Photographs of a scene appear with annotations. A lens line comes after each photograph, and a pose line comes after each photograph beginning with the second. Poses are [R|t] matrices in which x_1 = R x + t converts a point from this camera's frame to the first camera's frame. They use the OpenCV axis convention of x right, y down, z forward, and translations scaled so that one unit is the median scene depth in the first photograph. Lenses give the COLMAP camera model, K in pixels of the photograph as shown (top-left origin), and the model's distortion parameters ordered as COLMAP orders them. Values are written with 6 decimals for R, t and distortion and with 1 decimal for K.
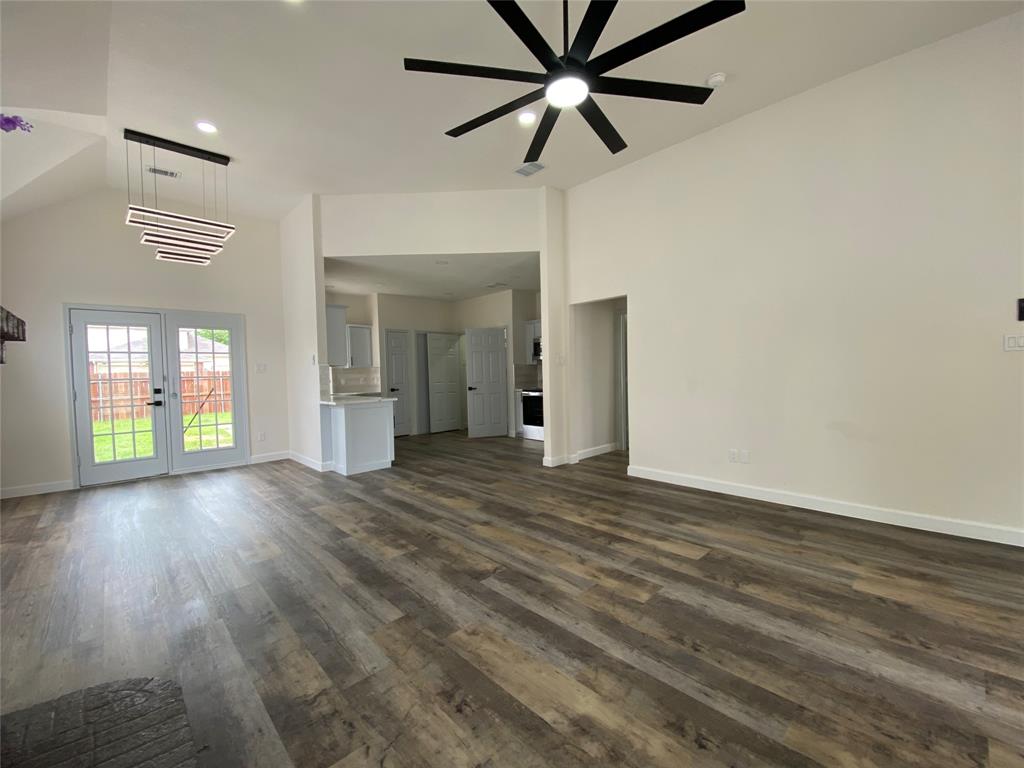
lens RADIAL K [[413.7, 0, 512.0], [0, 413.7, 384.0], [0, 0, 1]] dist [0.044501, -0.035561]
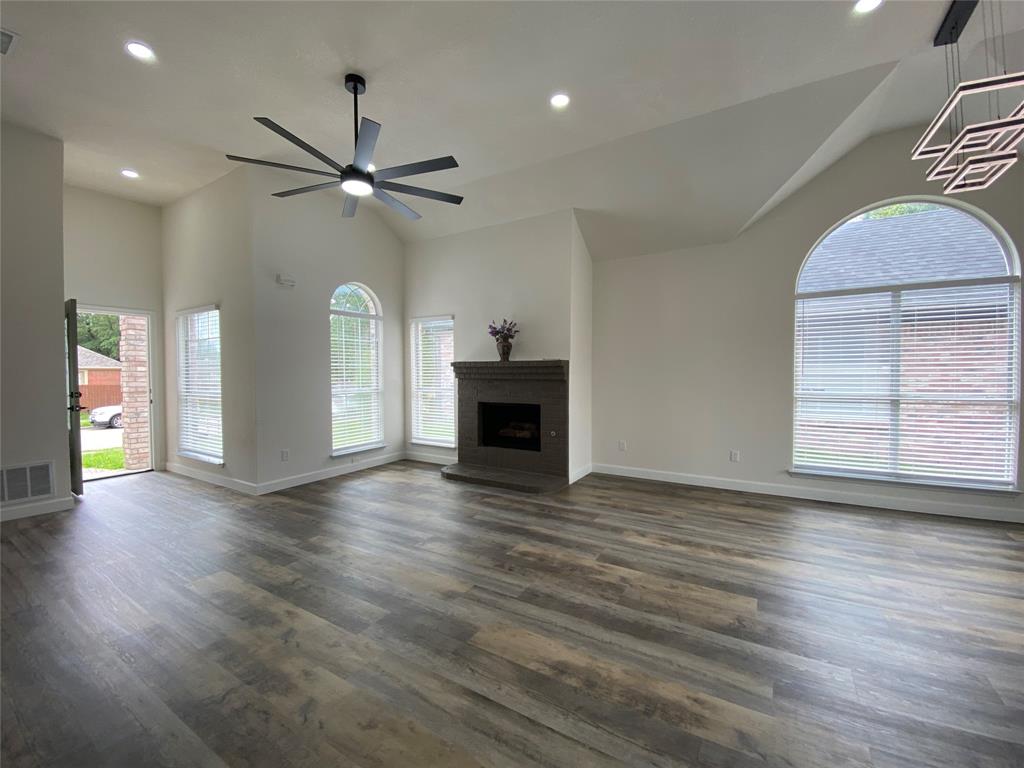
lens RADIAL K [[413.7, 0, 512.0], [0, 413.7, 384.0], [0, 0, 1]] dist [0.044501, -0.035561]
pose [[-0.965460, 0.035294, -0.258148, 0.006165], [0.020457, 0.997992, 0.059939, -0.063832], [0.259745, 0.052588, -0.964244, 1.620842]]
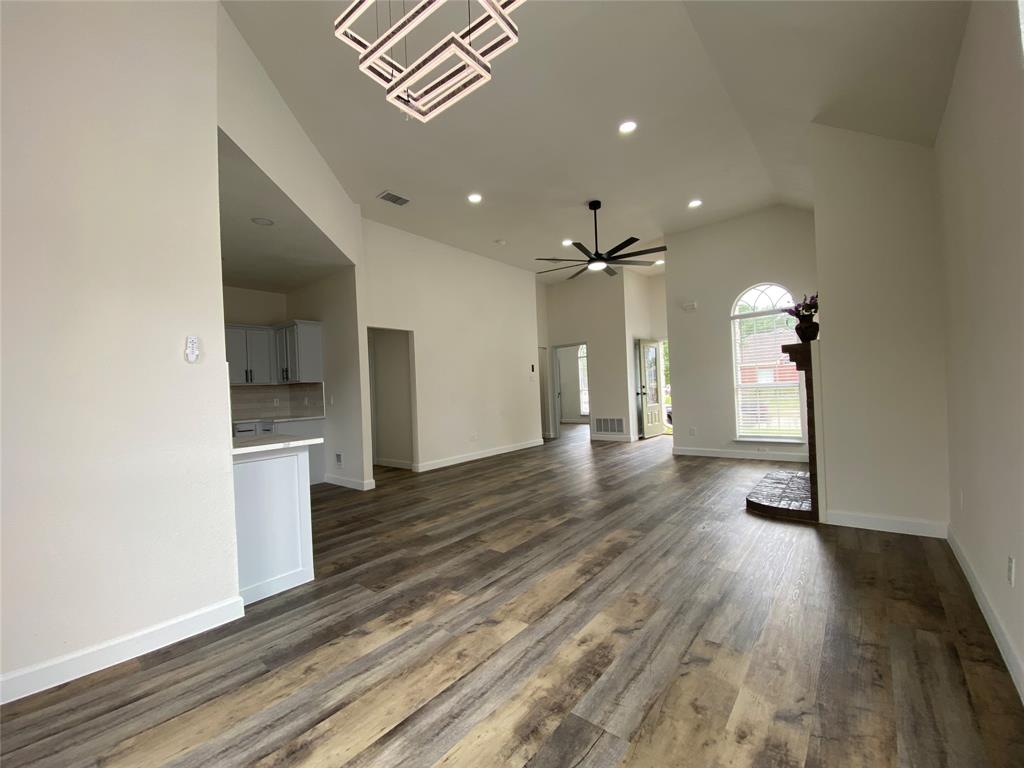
lens RADIAL K [[413.7, 0, 512.0], [0, 413.7, 384.0], [0, 0, 1]] dist [0.044501, -0.035561]
pose [[-0.112279, 0.039827, 0.992878, -1.384520], [0.077093, 0.996534, -0.031255, 0.014764], [-0.990682, 0.073034, -0.114961, 1.151136]]
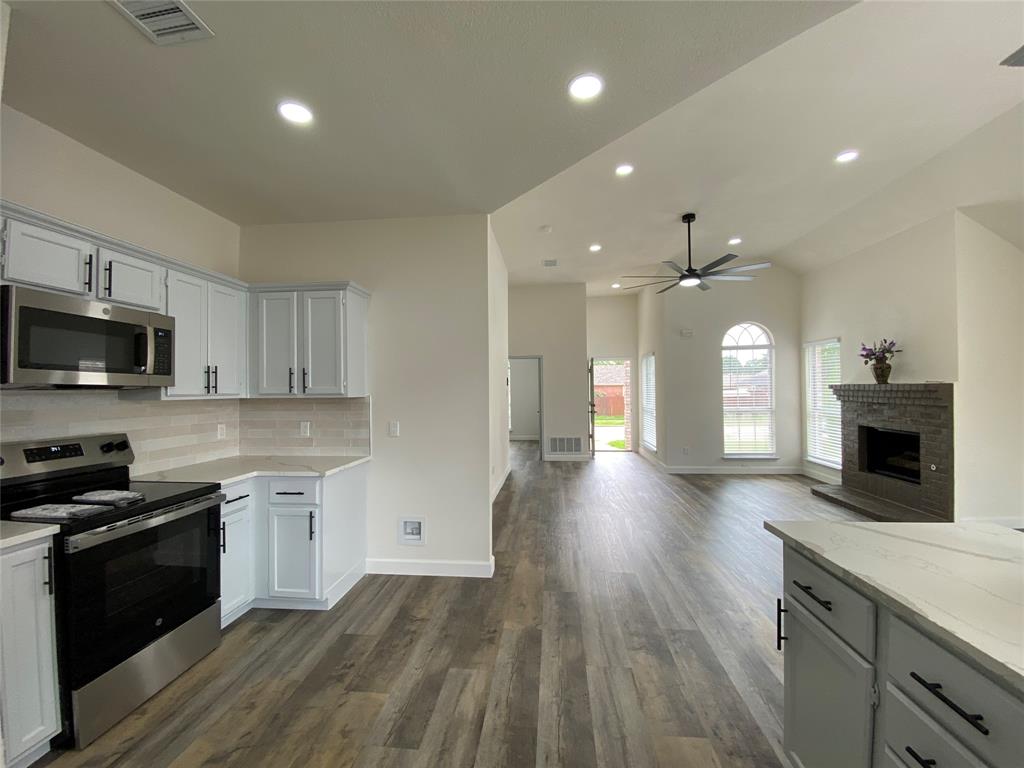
lens RADIAL K [[417.1, 0, 512.0], [0, 417.1, 384.0], [0, 0, 1]] dist [0.032387, -0.027233]
pose [[-0.650044, 0.042319, 0.758718, -0.610031], [0.049652, 0.998680, -0.013163, -0.100090], [-0.758273, 0.029115, -0.651287, 2.054978]]
